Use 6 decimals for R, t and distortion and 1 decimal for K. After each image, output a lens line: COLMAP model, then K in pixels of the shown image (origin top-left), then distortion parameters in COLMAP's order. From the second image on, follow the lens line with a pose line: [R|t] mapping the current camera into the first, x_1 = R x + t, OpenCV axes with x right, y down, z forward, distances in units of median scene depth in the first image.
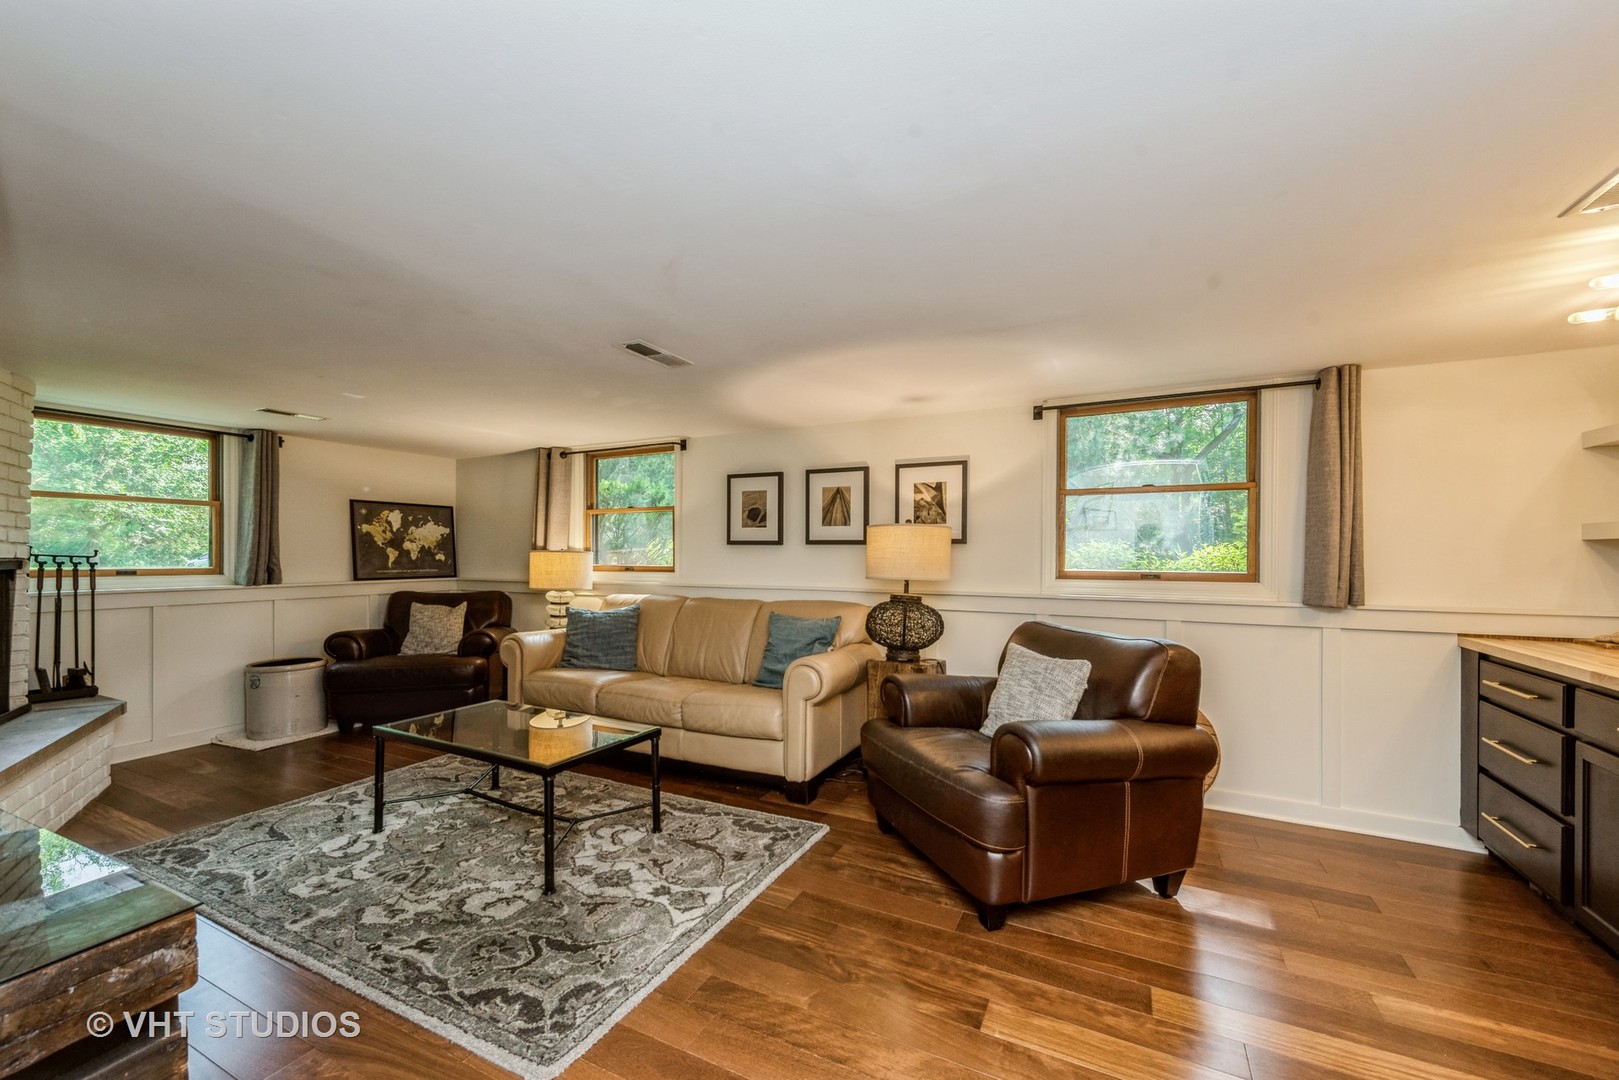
lens RADIAL K [[645.4, 0, 814.9], [0, 645.4, 552.2], [0, 0, 1]] dist [0.013833, -0.002686]
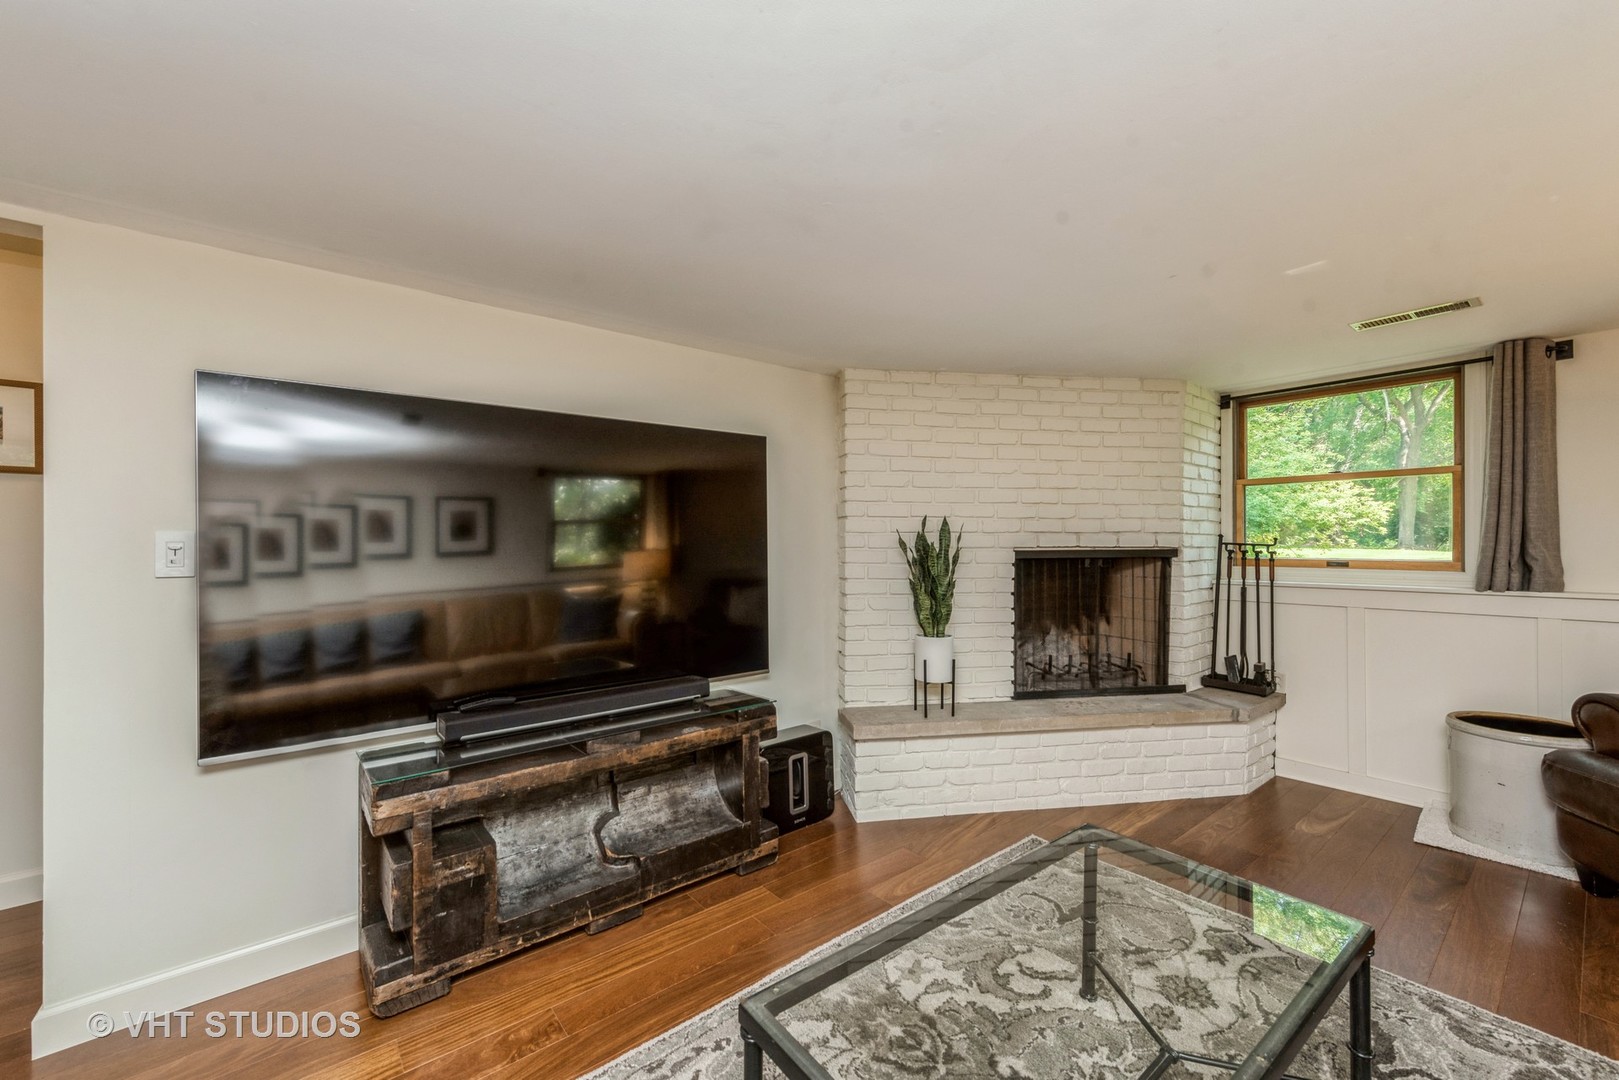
lens RADIAL K [[645.4, 0, 805.9], [0, 645.4, 542.1], [0, 0, 1]] dist [0.013833, -0.002686]
pose [[-0.411880, 0.000178, -0.911238, -0.003575], [0.004354, 0.999989, -0.001773, 0.002001], [0.911228, -0.004697, -0.411876, 0.911203]]
